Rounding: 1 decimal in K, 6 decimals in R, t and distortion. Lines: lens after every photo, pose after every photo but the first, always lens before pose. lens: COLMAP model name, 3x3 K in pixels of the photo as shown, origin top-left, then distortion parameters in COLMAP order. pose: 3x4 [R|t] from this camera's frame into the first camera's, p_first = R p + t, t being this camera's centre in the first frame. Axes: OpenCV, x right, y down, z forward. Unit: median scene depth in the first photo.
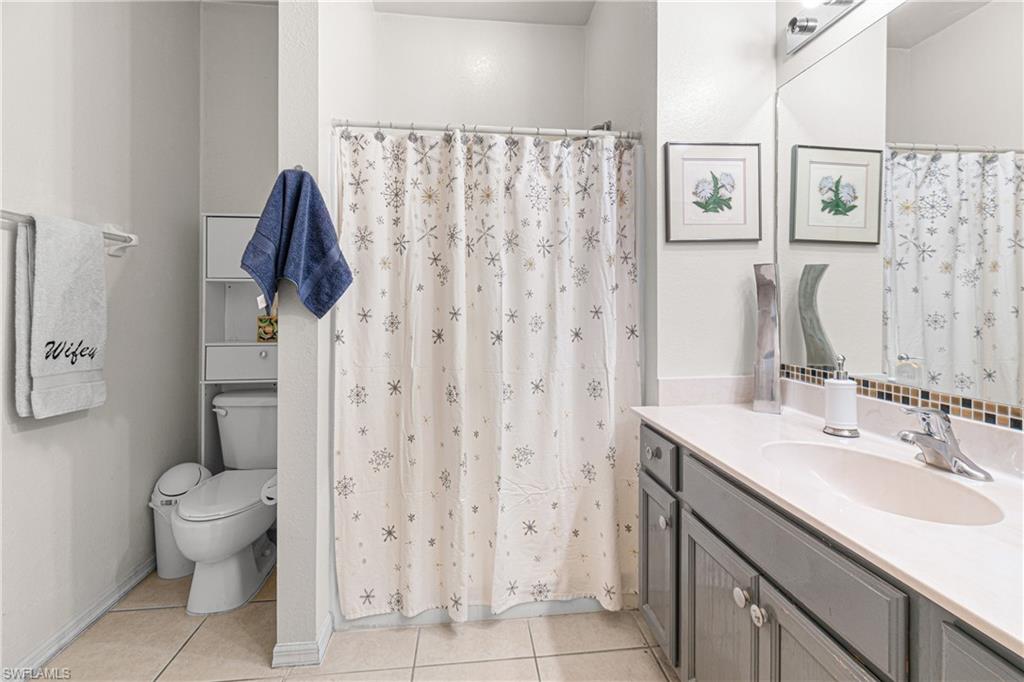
lens RADIAL K [[465.6, 0, 513.4], [0, 465.6, 304.1], [0, 0, 1]] dist [0.007084, -0.004699]
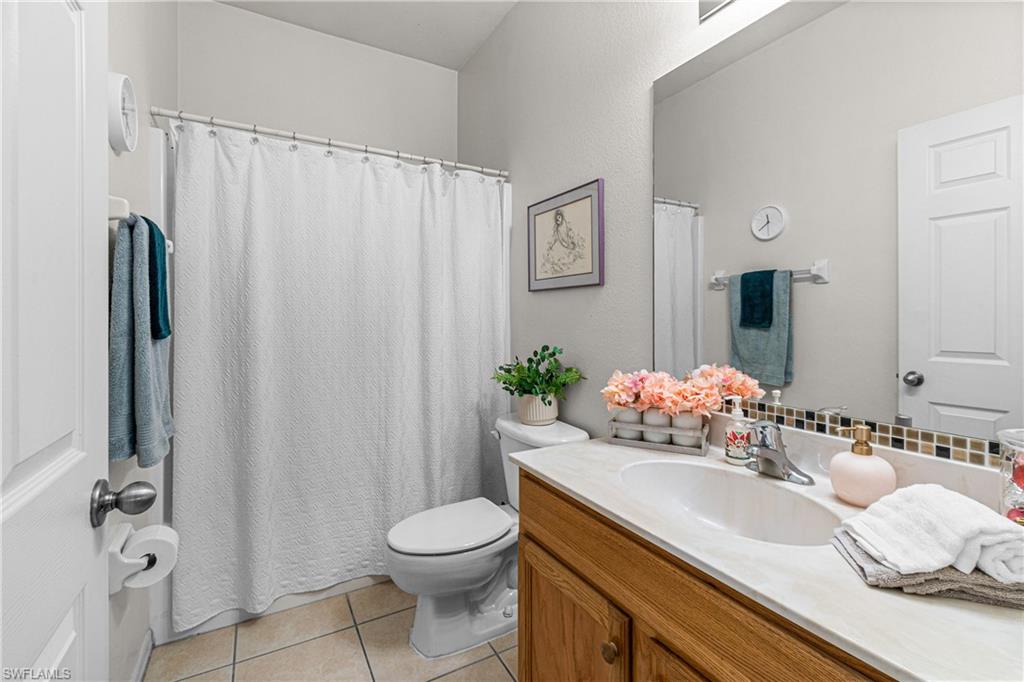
lens RADIAL K [[465.6, 0, 512.0], [0, 465.6, 319.9], [0, 0, 1]] dist [0.007084, -0.004699]
pose [[0.922871, 0.005256, 0.385073, -0.037083], [-0.007735, 0.999958, 0.004889, 0.001224], [-0.385031, -0.007490, 0.922873, 0.374361]]
